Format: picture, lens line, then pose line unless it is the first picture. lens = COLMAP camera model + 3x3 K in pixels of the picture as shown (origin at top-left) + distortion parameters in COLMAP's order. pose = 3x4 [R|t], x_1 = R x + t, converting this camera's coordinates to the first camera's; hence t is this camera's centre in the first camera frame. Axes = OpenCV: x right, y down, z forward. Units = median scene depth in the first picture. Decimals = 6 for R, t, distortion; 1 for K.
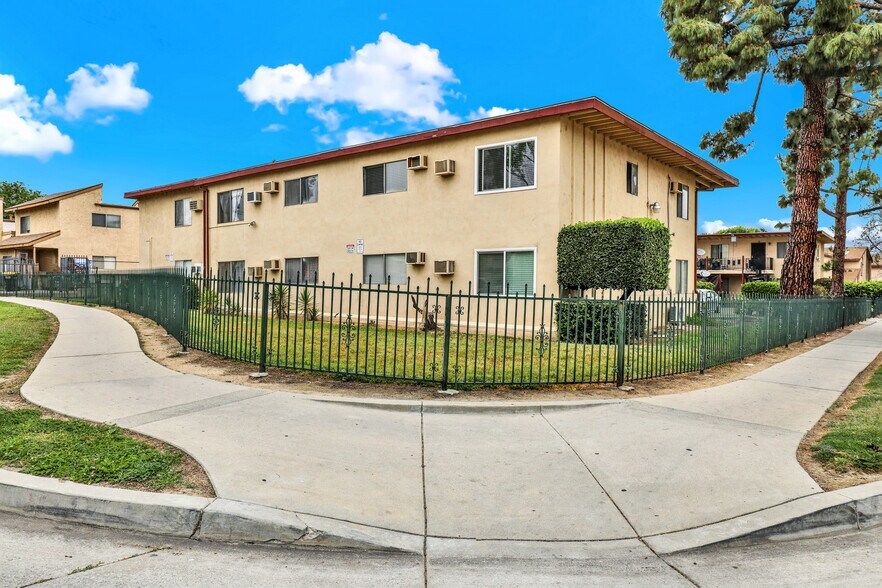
lens RADIAL K [[607.2, 0, 437.9], [0, 607.2, 294.1], [0, 0, 1]] dist [0.001358, 0.002381]
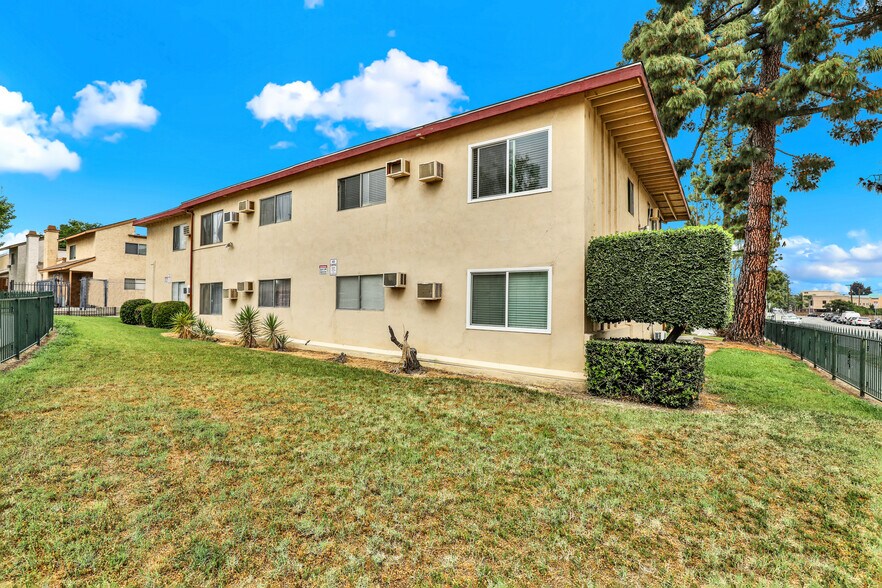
lens RADIAL K [[404.0, 0, 439.0], [0, 404.0, 294.3], [0, 0, 1]] dist [-0.026880, 0.000461]
pose [[0.997875, 0.007686, 0.064704, -0.010613], [-0.005505, 0.999413, -0.033818, -0.019538], [-0.064926, 0.033390, 0.997331, 0.406537]]
